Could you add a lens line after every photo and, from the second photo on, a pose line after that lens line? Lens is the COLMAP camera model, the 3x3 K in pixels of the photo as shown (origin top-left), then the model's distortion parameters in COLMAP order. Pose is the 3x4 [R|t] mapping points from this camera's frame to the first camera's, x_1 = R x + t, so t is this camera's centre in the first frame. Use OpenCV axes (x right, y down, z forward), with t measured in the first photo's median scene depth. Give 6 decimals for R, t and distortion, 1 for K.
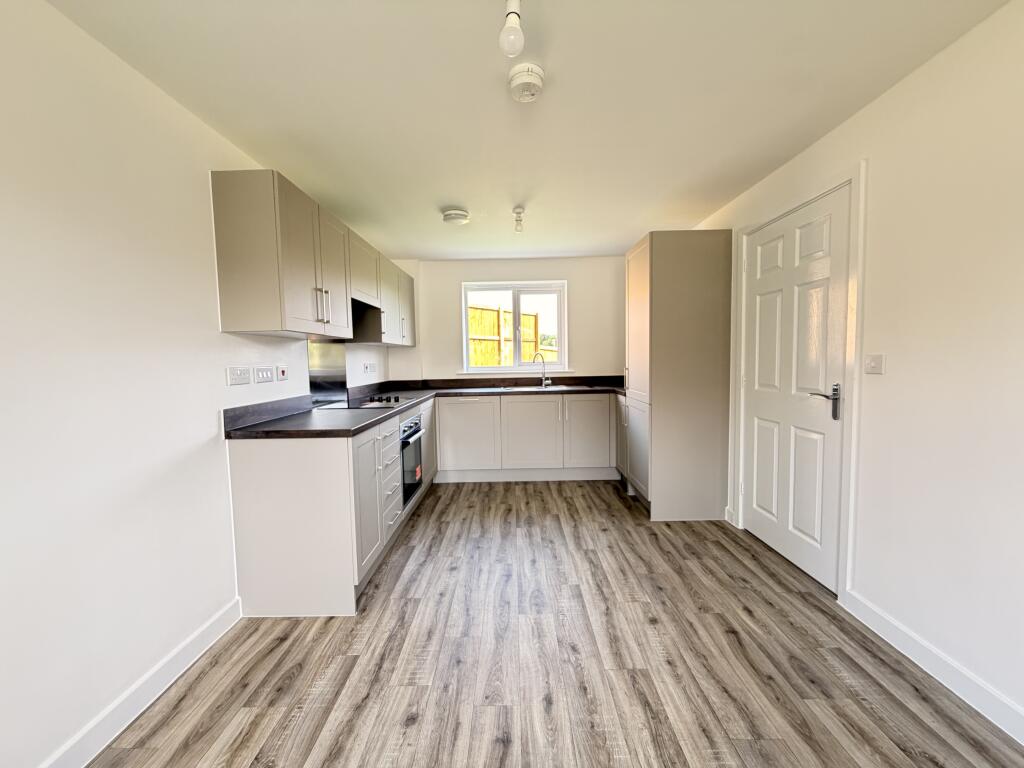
lens RADIAL K [[410.8, 0, 514.0], [0, 410.8, 387.5], [0, 0, 1]] dist [0.001548, -0.000964]
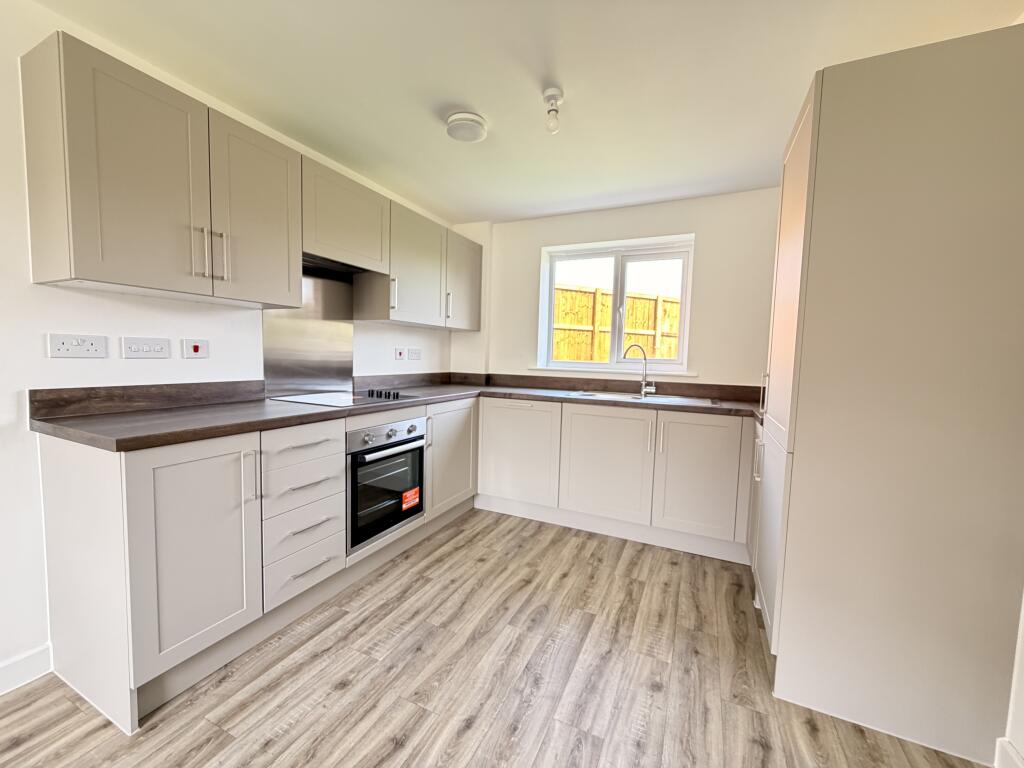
lens RADIAL K [[410.8, 0, 511.3], [0, 410.8, 386.5], [0, 0, 1]] dist [0.001548, -0.000964]
pose [[0.902713, 0.077547, -0.423197, 0.186263], [-0.076069, 0.996894, 0.020410, -0.015854], [0.423465, 0.013767, 0.905808, 0.348389]]
